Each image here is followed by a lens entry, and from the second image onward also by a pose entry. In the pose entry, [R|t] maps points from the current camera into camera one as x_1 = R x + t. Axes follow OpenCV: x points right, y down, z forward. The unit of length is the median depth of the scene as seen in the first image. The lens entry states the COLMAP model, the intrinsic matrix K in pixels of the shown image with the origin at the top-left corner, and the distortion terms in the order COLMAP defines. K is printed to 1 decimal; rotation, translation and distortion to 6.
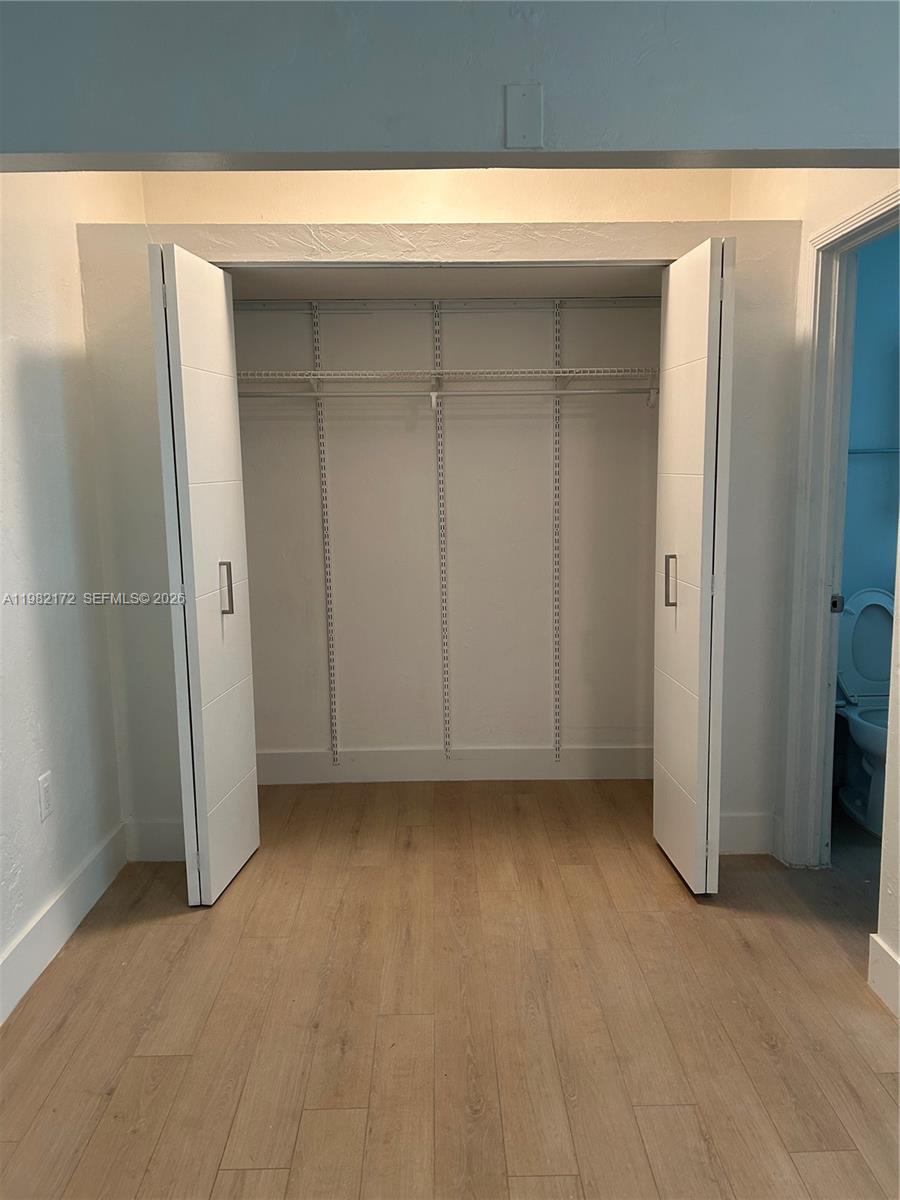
lens RADIAL K [[913.9, 0, 450.0], [0, 913.9, 600.0], [0, 0, 1]] dist [0.023786, 0.001195]
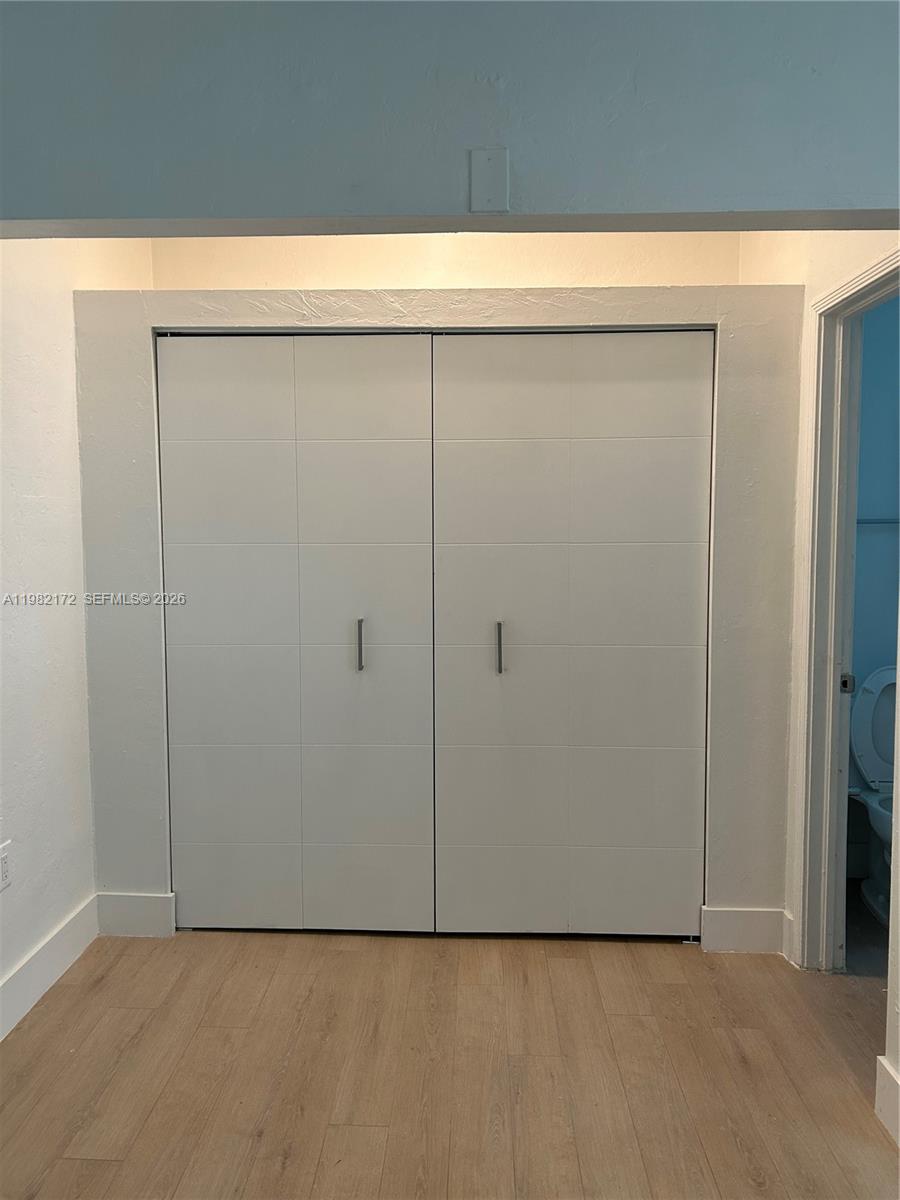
lens RADIAL K [[911.0, 0, 437.6], [0, 911.0, 594.9], [0, 0, 1]] dist [0.051011, -0.056200]
pose [[0.998133, 0.016932, -0.058690, 0.067252], [-0.021000, 0.997369, -0.069389, -0.014097], [0.057361, 0.070492, 0.995862, 0.043877]]
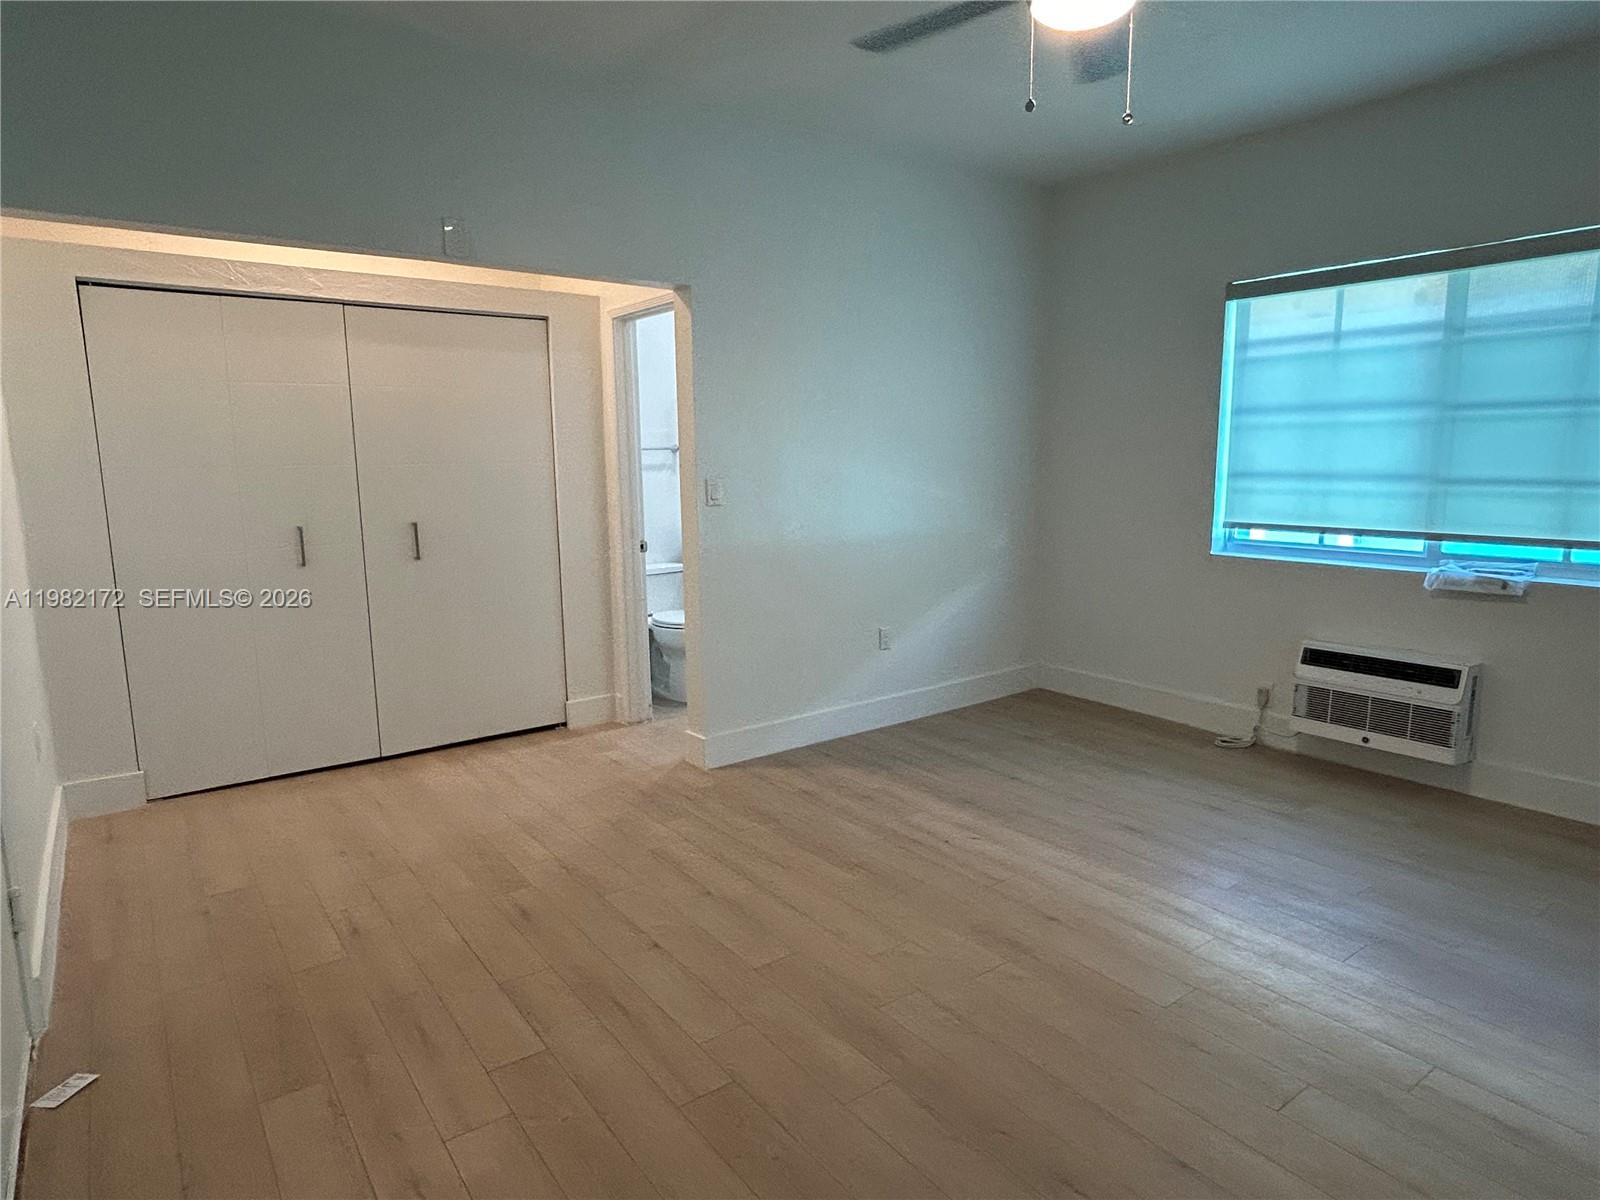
lens RADIAL K [[943.0, 0, 800.0], [0, 943.0, 600.0], [0, 0, 1]] dist [0.000738, -0.000108]
pose [[0.815154, -0.084721, 0.573015, -0.322239], [0.086383, 0.995964, 0.024369, 0.089556], [-0.572766, 0.029634, 0.819183, -0.513750]]
